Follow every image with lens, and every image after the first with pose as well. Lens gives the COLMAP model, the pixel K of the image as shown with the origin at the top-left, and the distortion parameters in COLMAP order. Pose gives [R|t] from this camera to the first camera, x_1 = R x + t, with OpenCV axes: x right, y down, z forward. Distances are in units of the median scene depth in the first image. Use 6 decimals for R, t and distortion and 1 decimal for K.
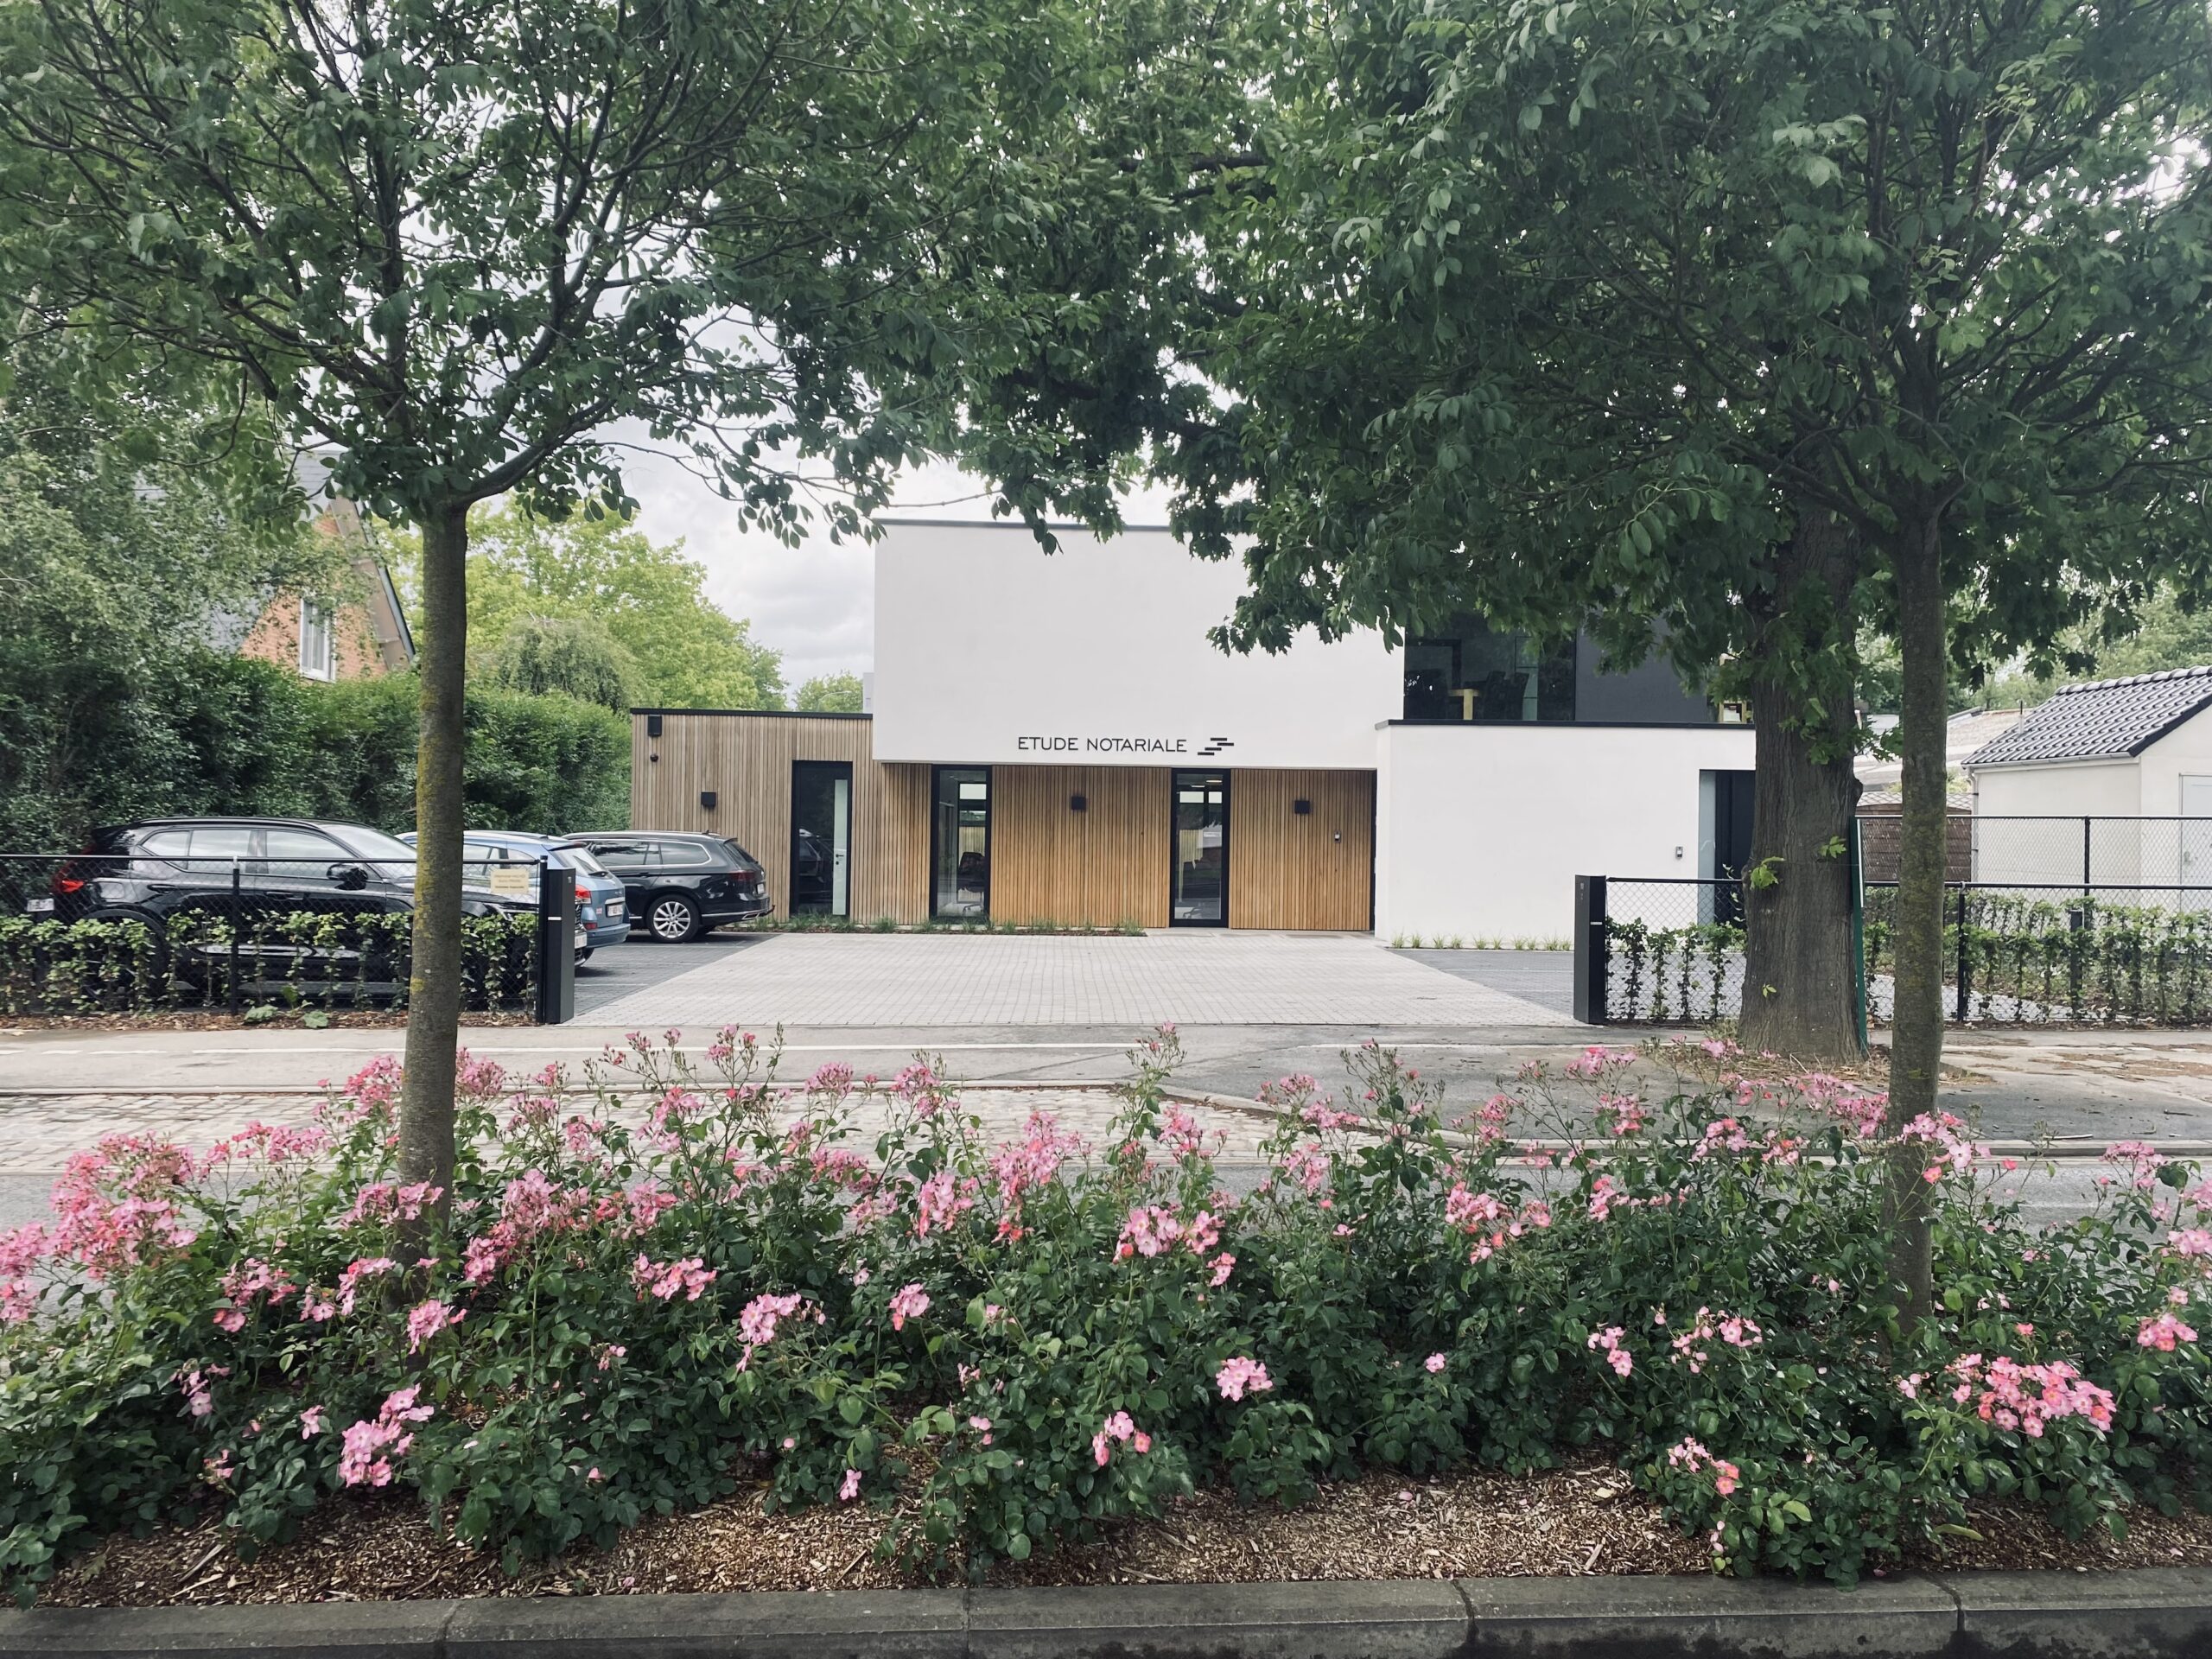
lens RADIAL K [[1672.6, 0, 1119.0], [0, 1672.6, 820.9], [0, 0, 1]] dist [0.089559, 0.000646]
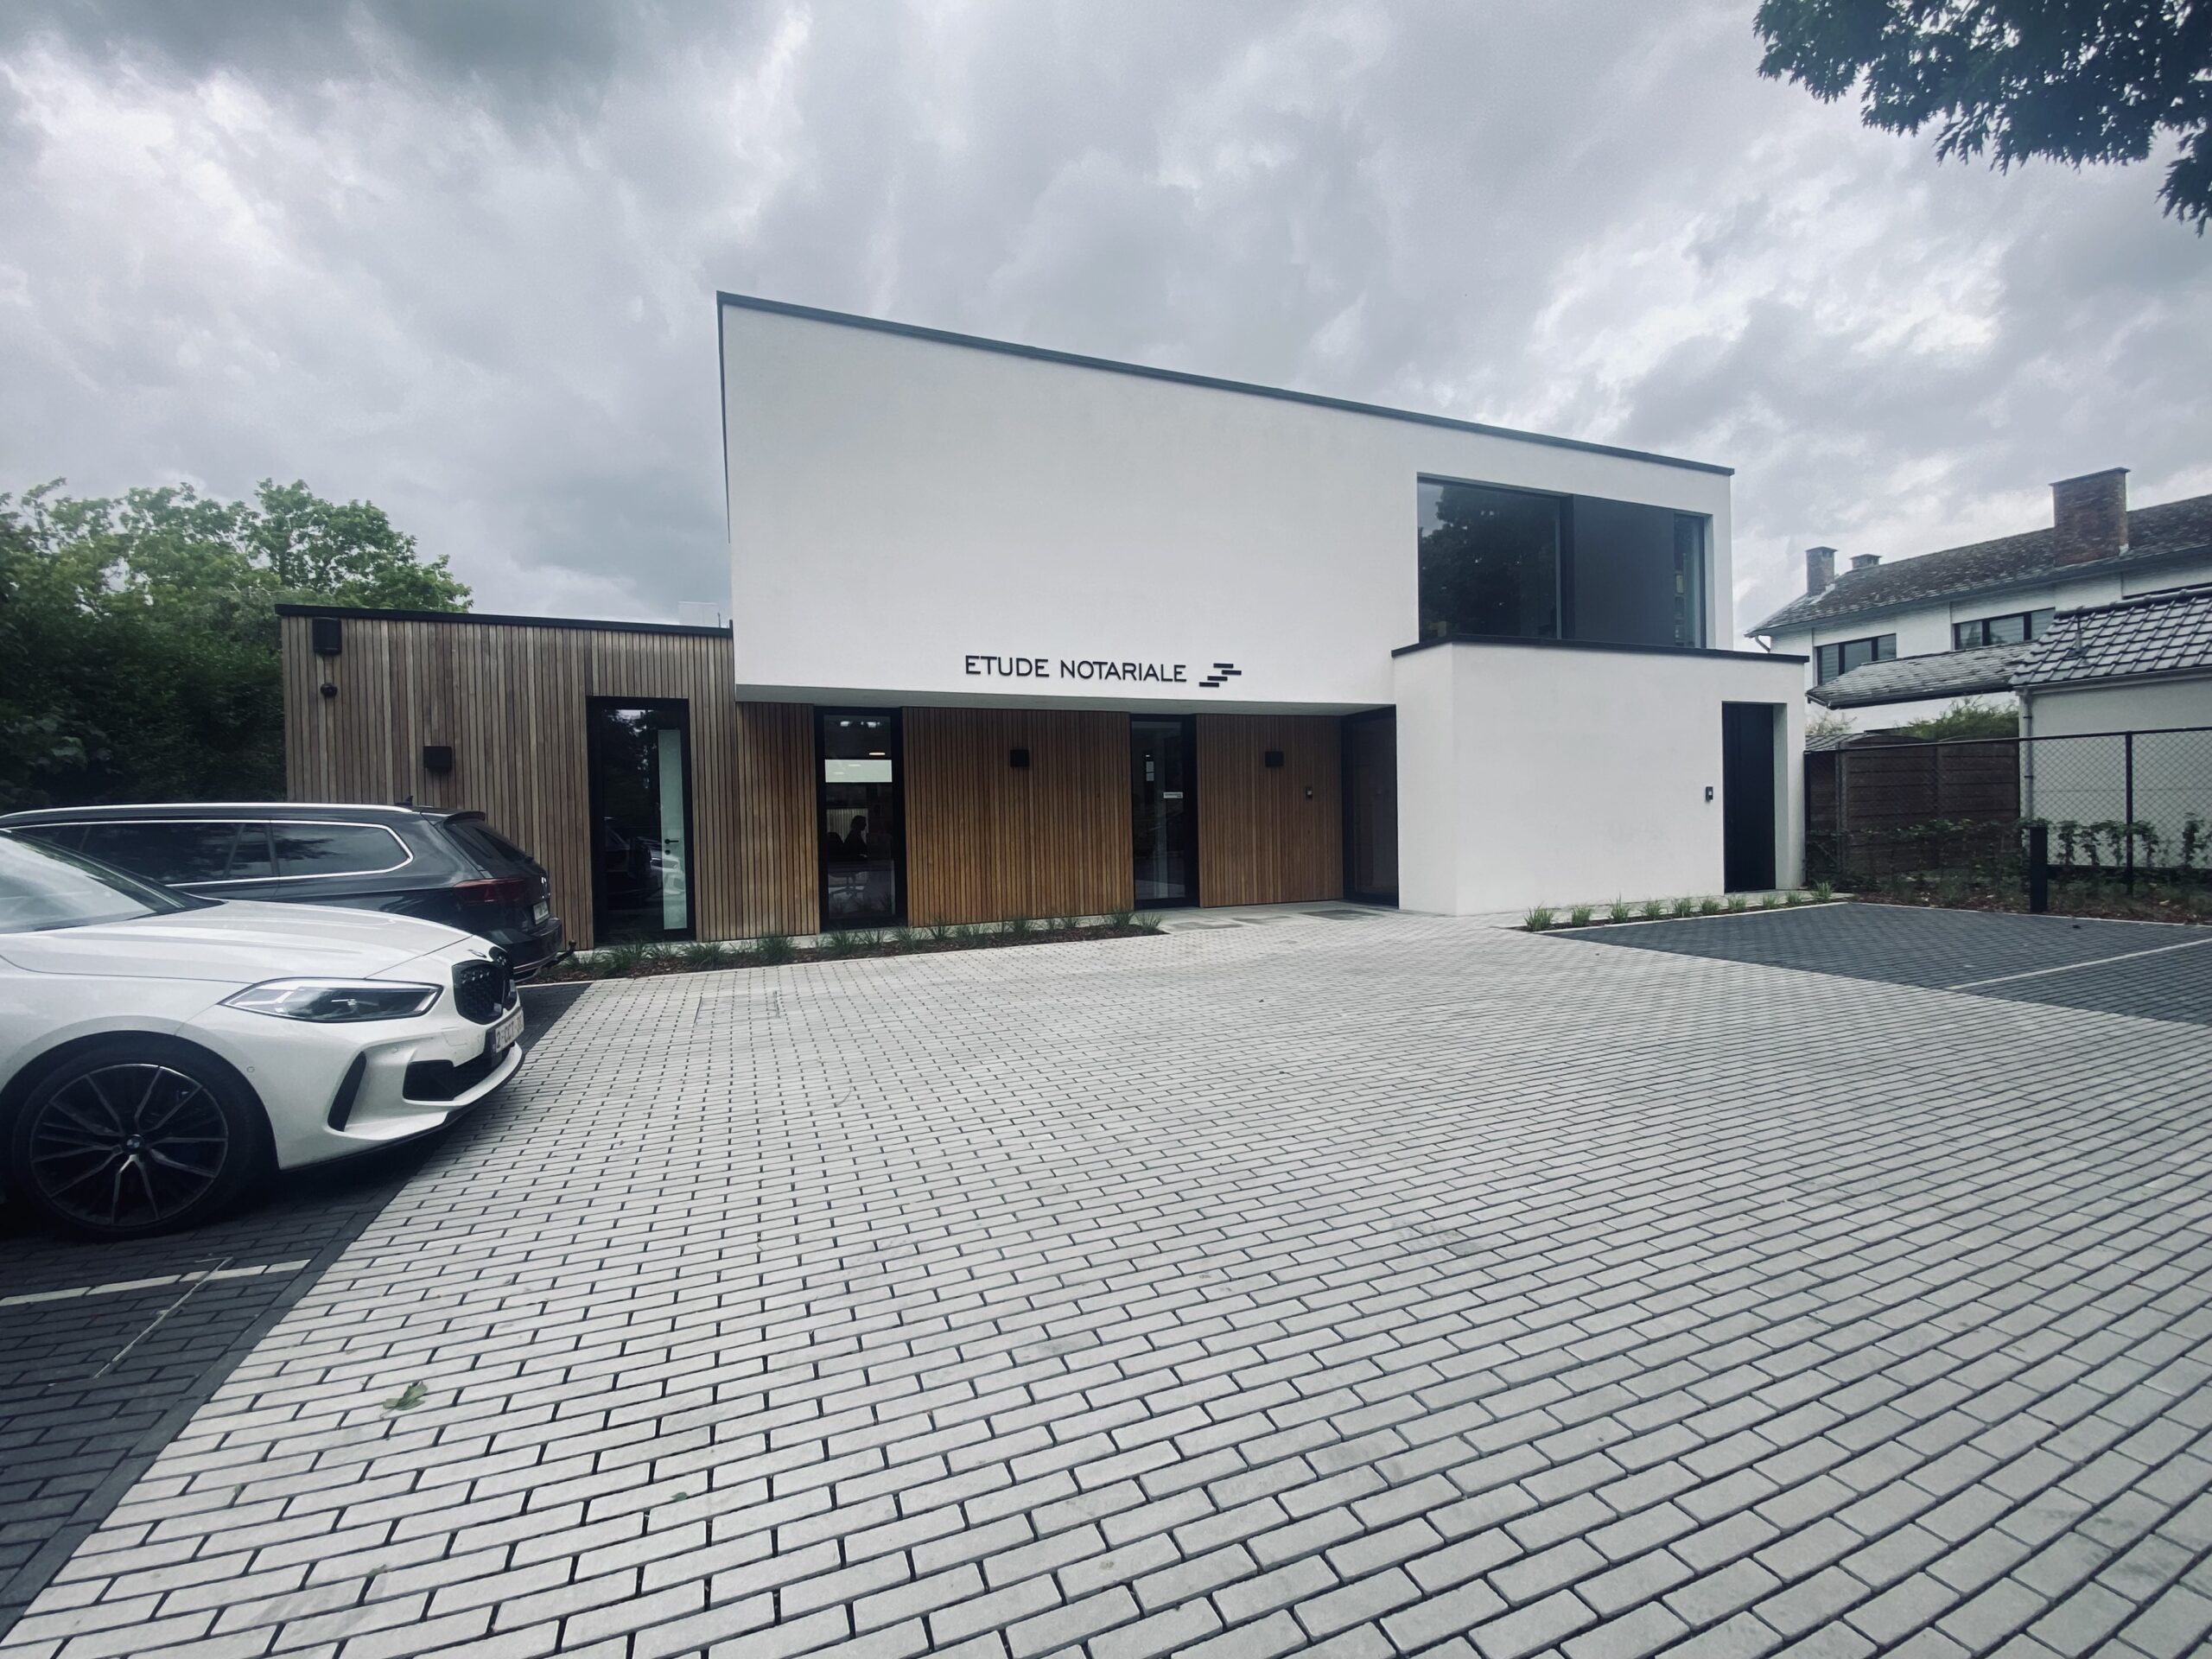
lens RADIAL K [[885.4, 0, 1116.6], [0, 885.4, 809.0], [0, 0, 1]] dist [-0.007439, -0.000197]
pose [[0.932364, -0.035145, 0.359808, -0.153546], [0.040718, 0.999139, -0.007919, 0.020856], [-0.359220, 0.022034, 0.932993, 0.722762]]
